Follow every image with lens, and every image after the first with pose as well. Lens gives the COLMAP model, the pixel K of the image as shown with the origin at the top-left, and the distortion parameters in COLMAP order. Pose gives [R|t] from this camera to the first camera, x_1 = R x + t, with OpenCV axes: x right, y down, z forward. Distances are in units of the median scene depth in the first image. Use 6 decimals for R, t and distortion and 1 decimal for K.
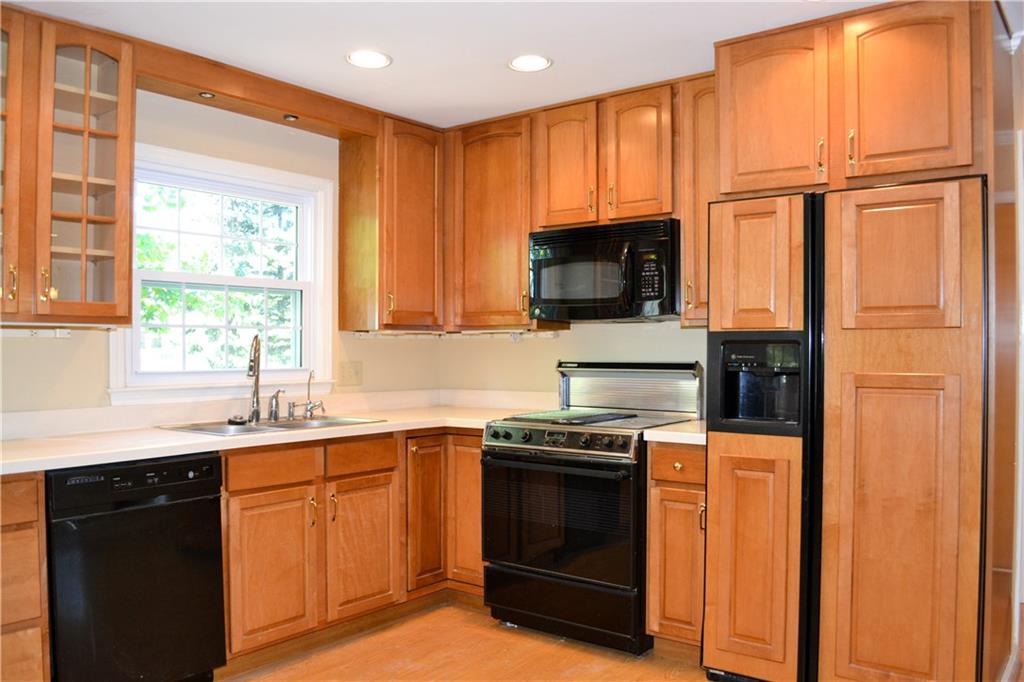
lens RADIAL K [[820.5, 0, 512.0], [0, 820.5, 341.0], [0, 0, 1]] dist [-0.086239, 0.013762]
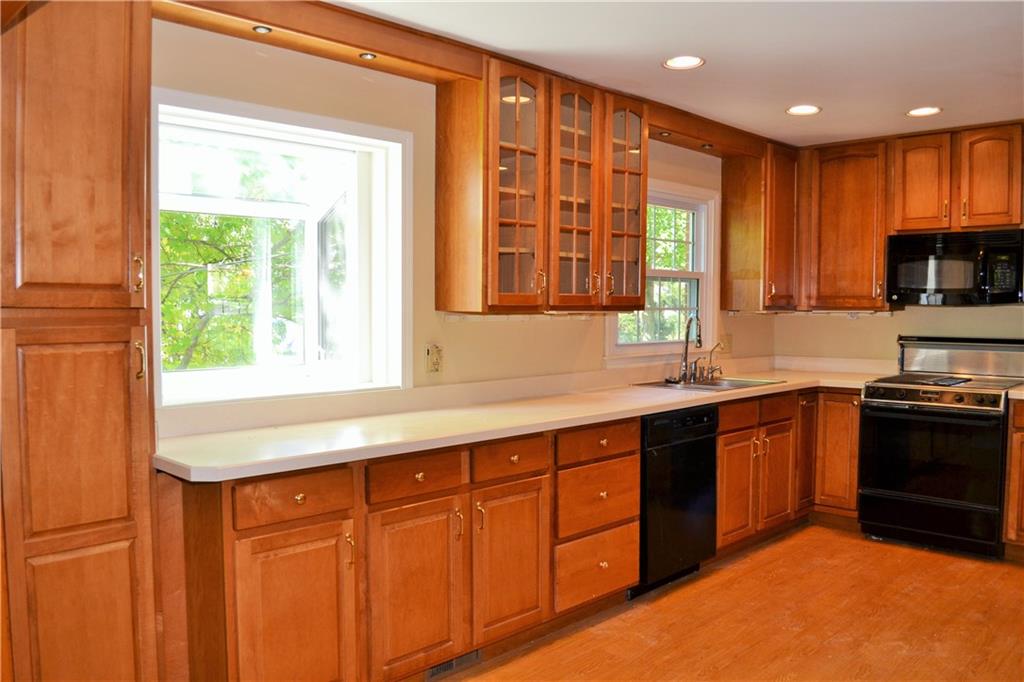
lens RADIAL K [[820.5, 0, 512.0], [0, 820.5, 341.0], [0, 0, 1]] dist [-0.086239, 0.013762]
pose [[0.992458, 0.008404, -0.122300, -0.430931], [-0.002157, 0.998690, 0.051116, -0.032782], [0.122569, -0.050466, 0.991176, -0.340354]]
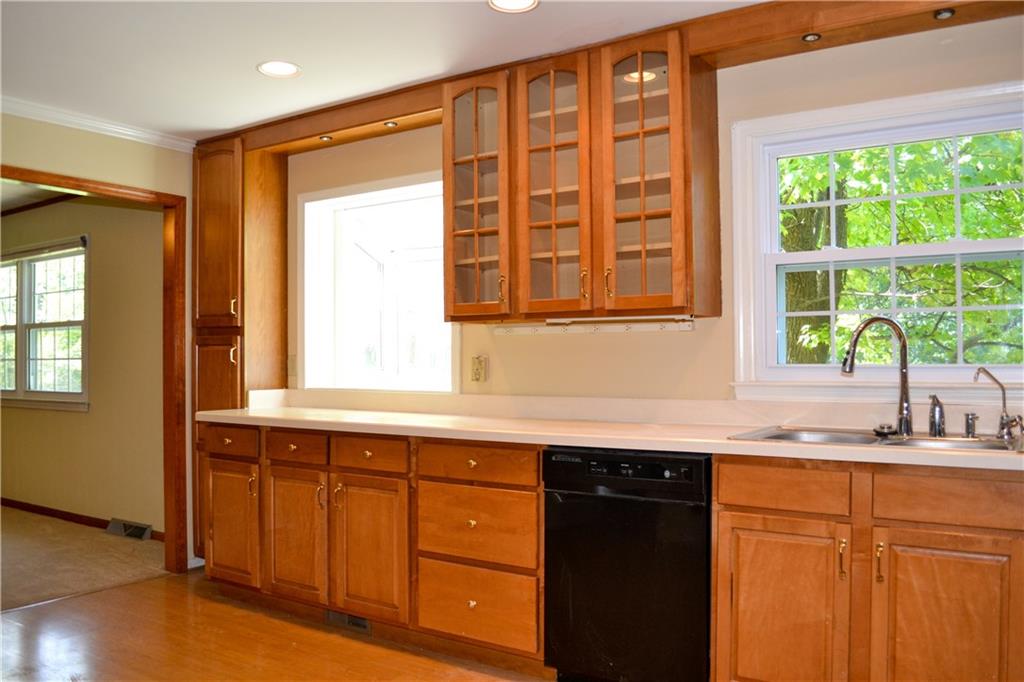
lens RADIAL K [[820.5, 0, 512.0], [0, 820.5, 341.0], [0, 0, 1]] dist [-0.086239, 0.013762]
pose [[0.072005, -0.018842, -0.997226, 0.402349], [0.011382, 0.999772, -0.018068, 0.022016], [0.997339, -0.010049, 0.072203, 0.584425]]
